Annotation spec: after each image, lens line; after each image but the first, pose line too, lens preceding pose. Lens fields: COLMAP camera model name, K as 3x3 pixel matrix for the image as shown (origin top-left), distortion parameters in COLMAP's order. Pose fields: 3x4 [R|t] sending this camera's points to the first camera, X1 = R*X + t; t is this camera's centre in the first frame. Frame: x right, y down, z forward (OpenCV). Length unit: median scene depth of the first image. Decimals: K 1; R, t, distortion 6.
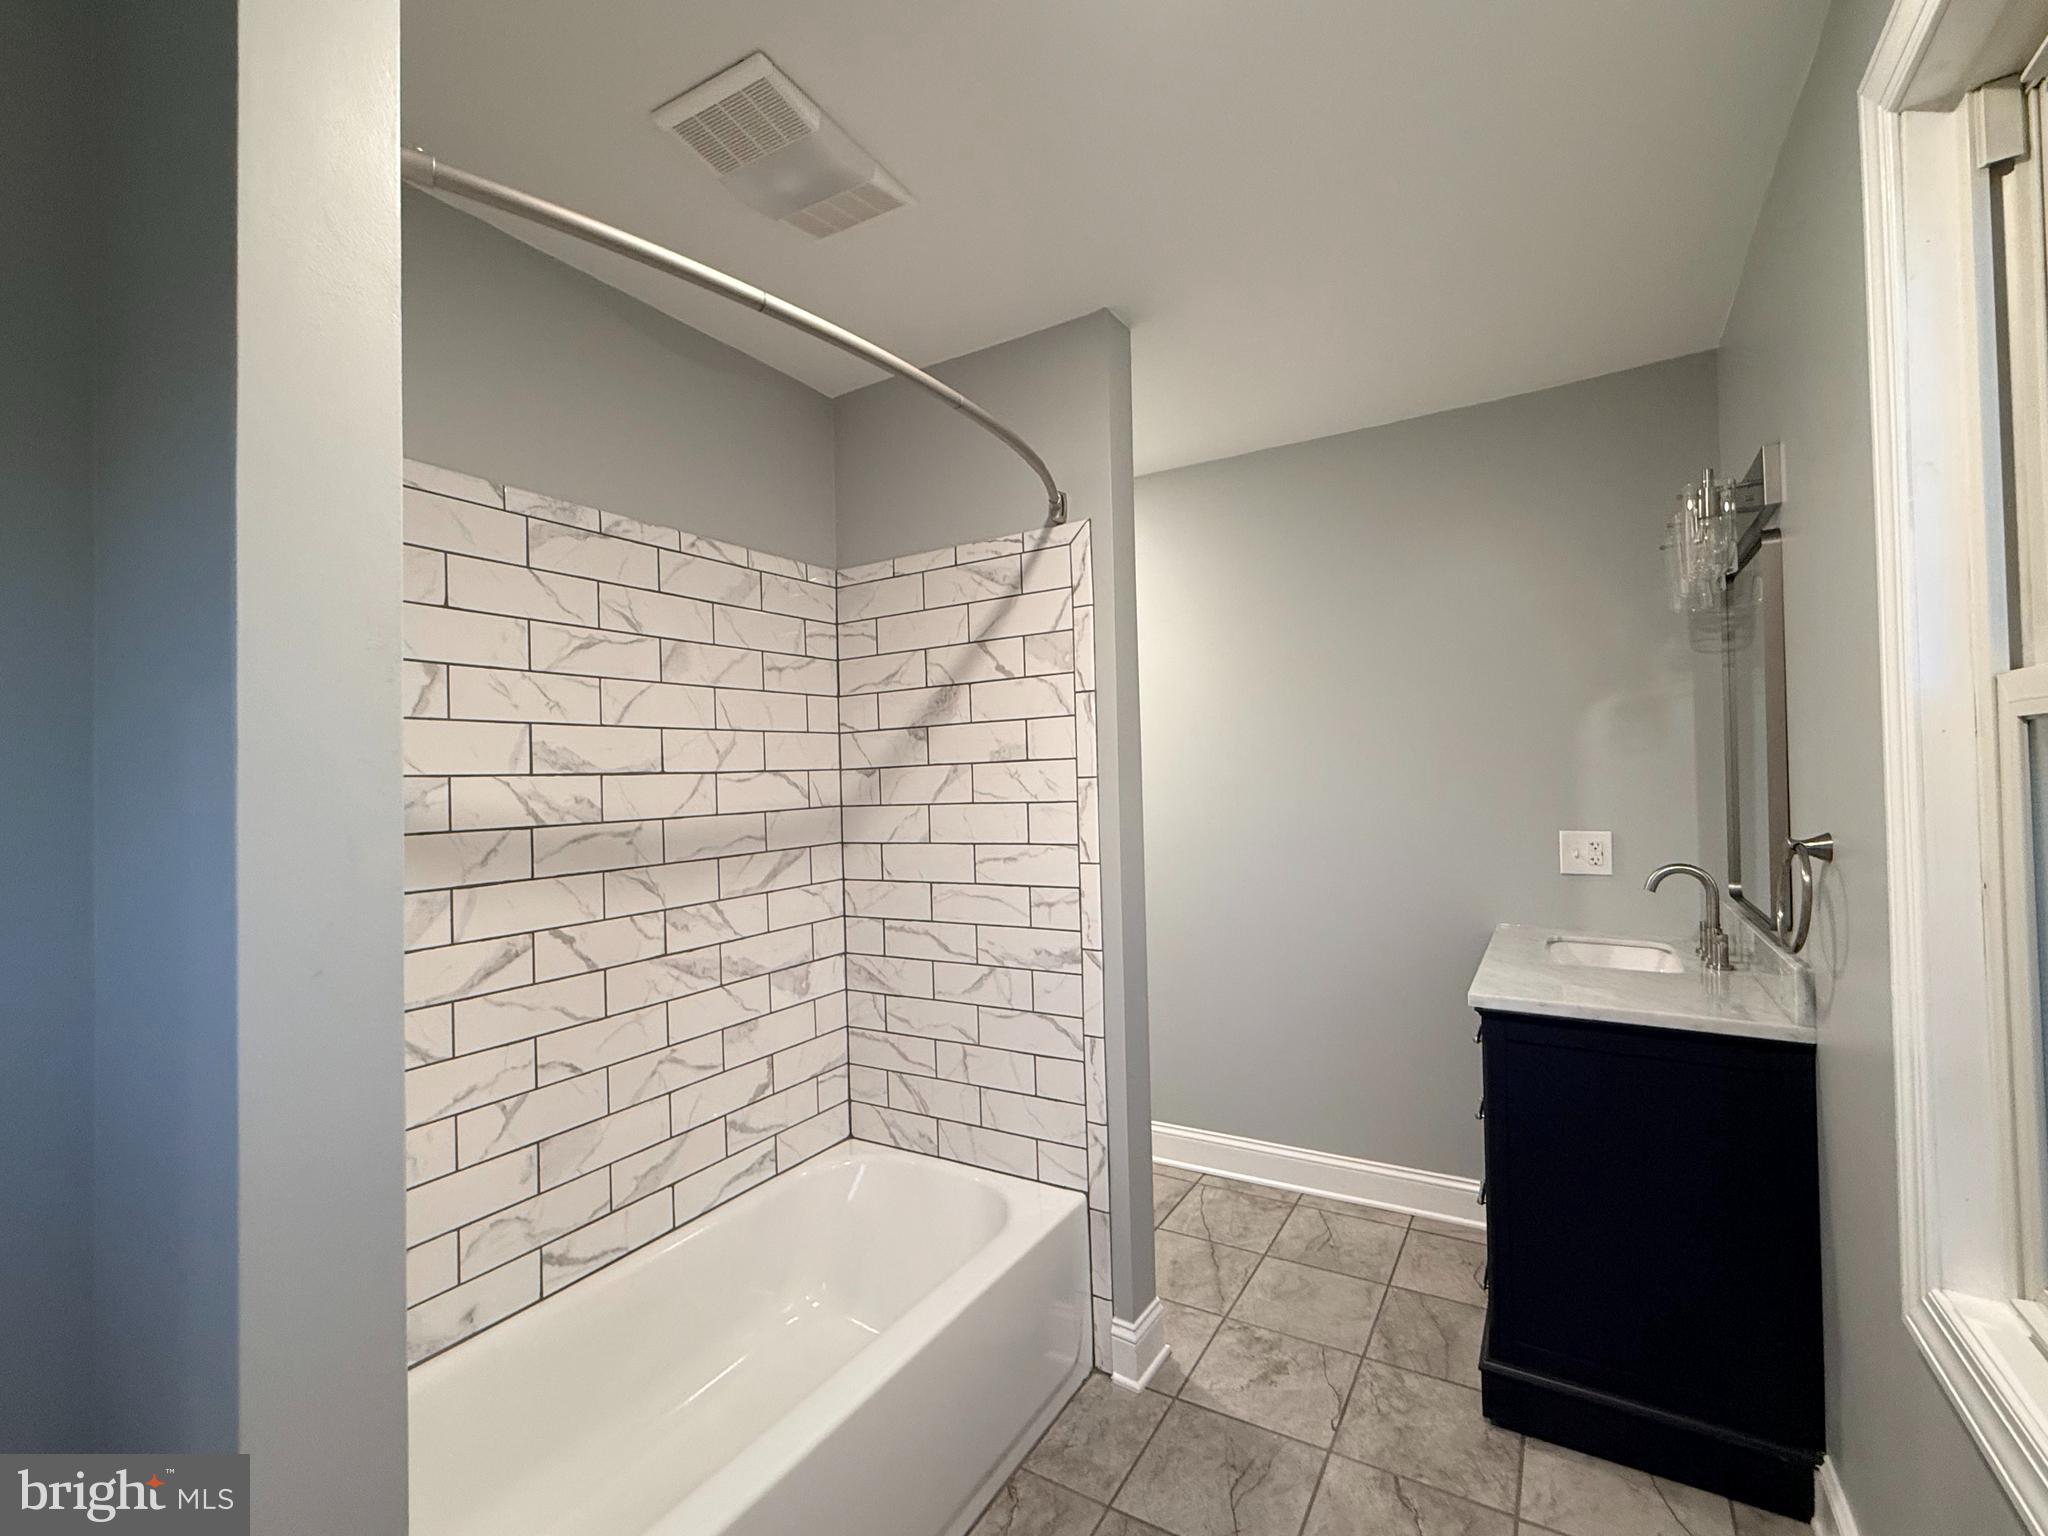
lens RADIAL K [[889.5, 0, 1024.0], [0, 889.5, 768.0], [0, 0, 1]] dist [0.000183, 0.000002]
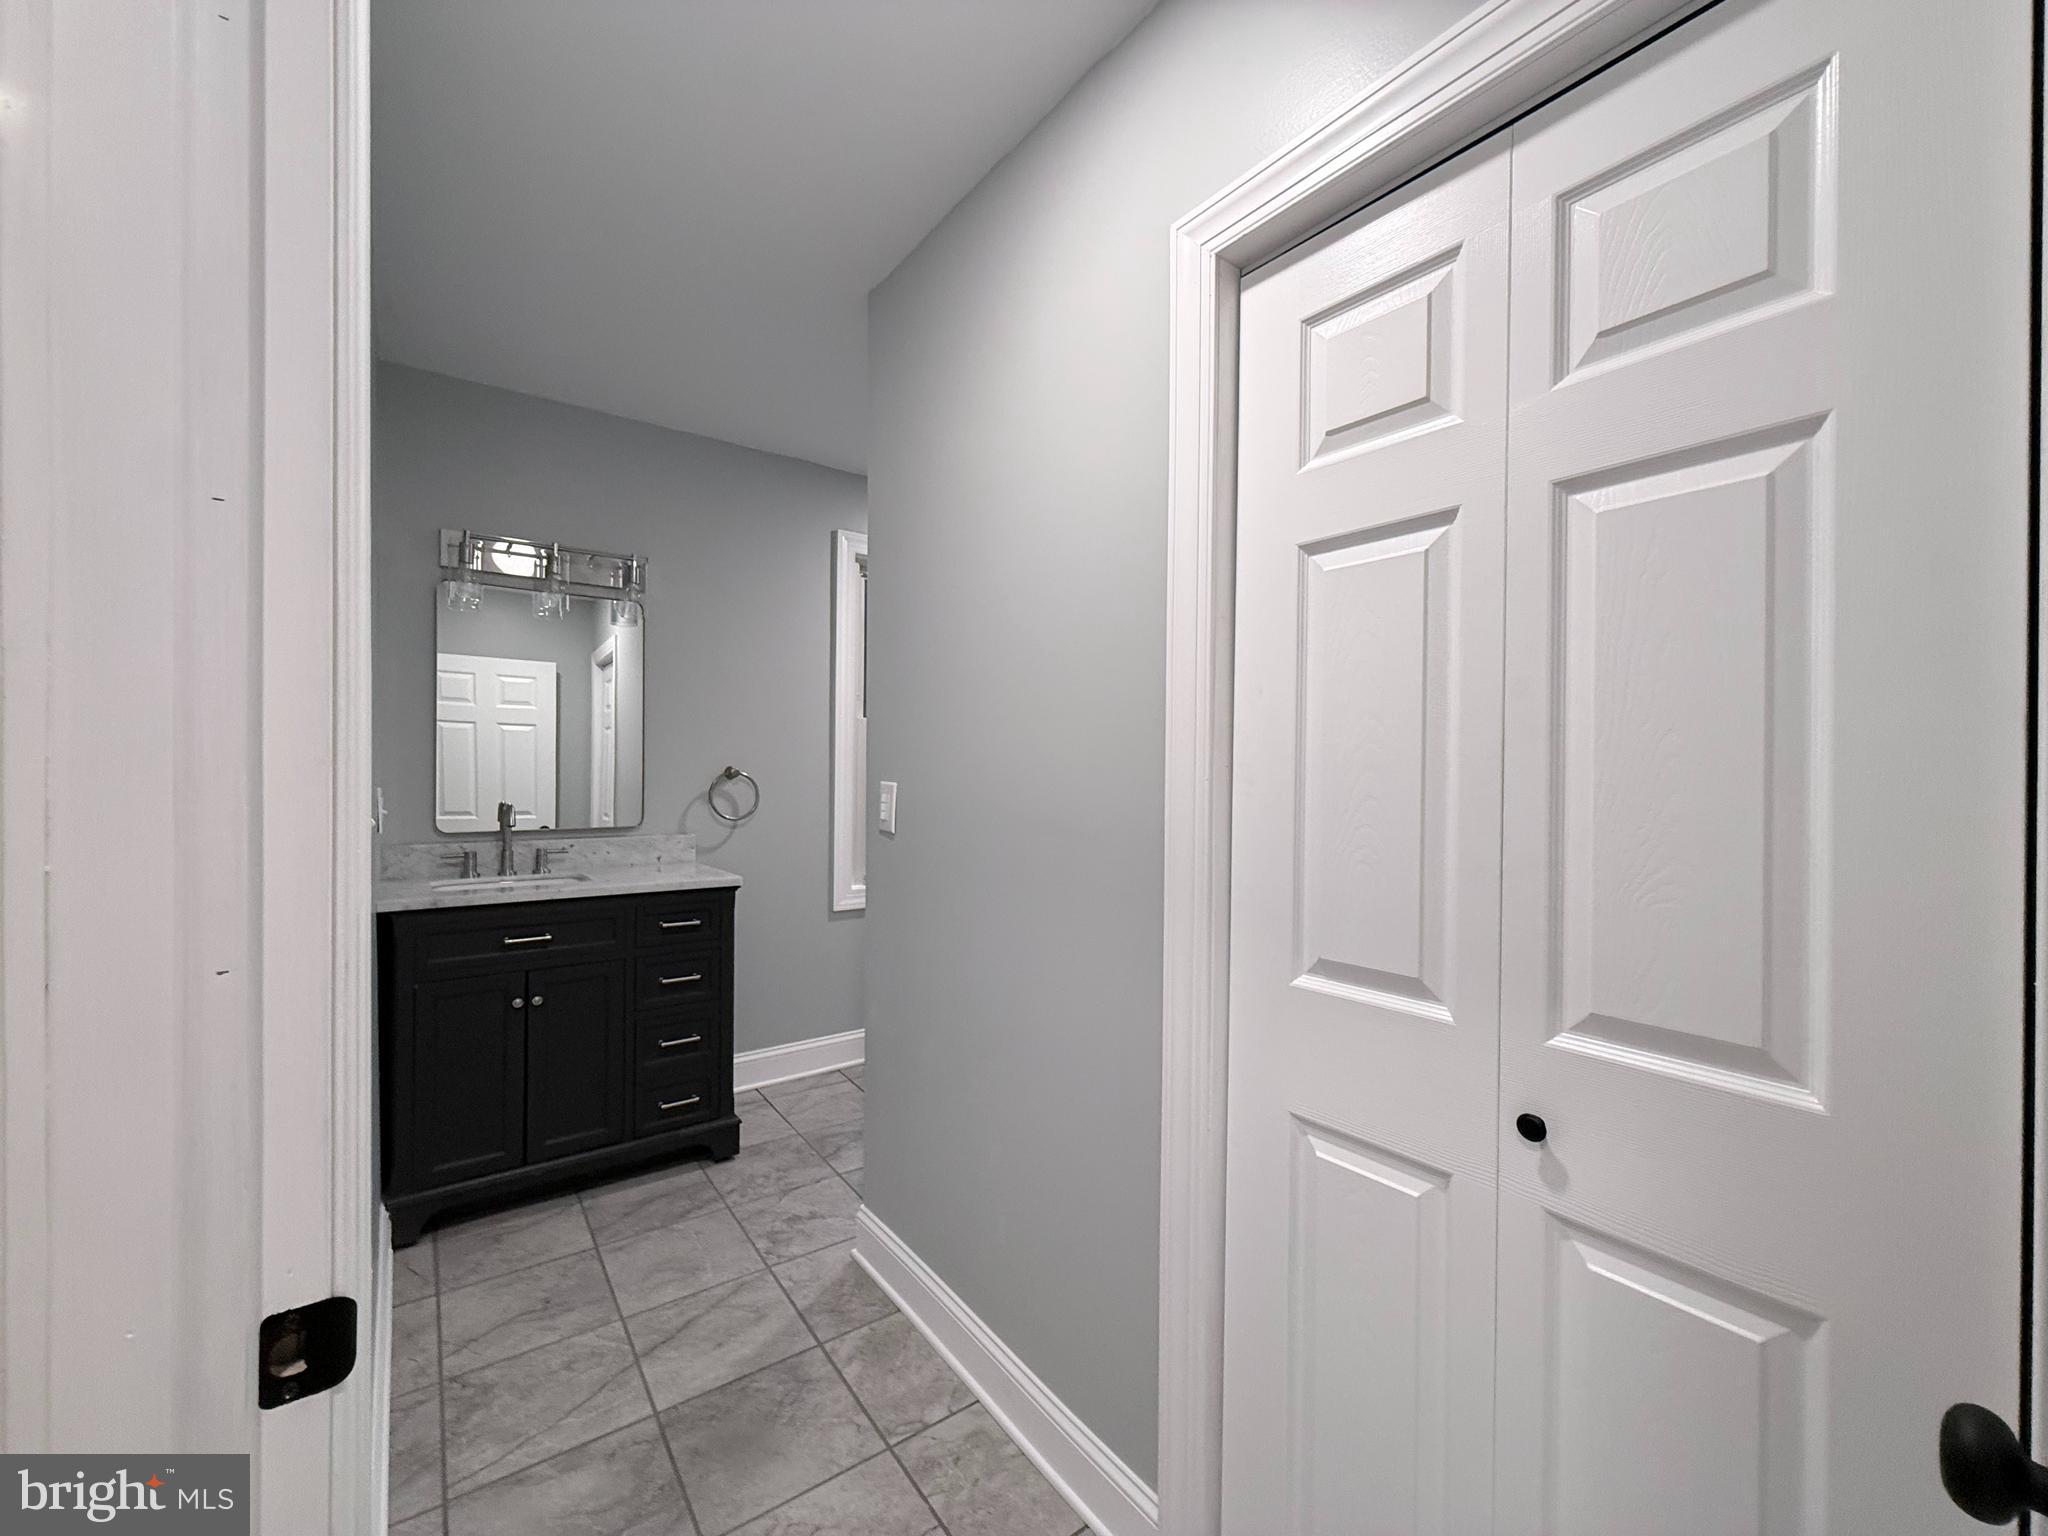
lens RADIAL K [[825.9, 0, 1024.0], [0, 825.9, 768.0], [0, 0, 1]] dist [-0.001624, -0.000341]
pose [[-0.929354, 0.016122, 0.368838, -0.373356], [0.007247, 0.999650, -0.025436, 0.083366], [-0.369119, -0.020966, -0.929146, 1.700562]]
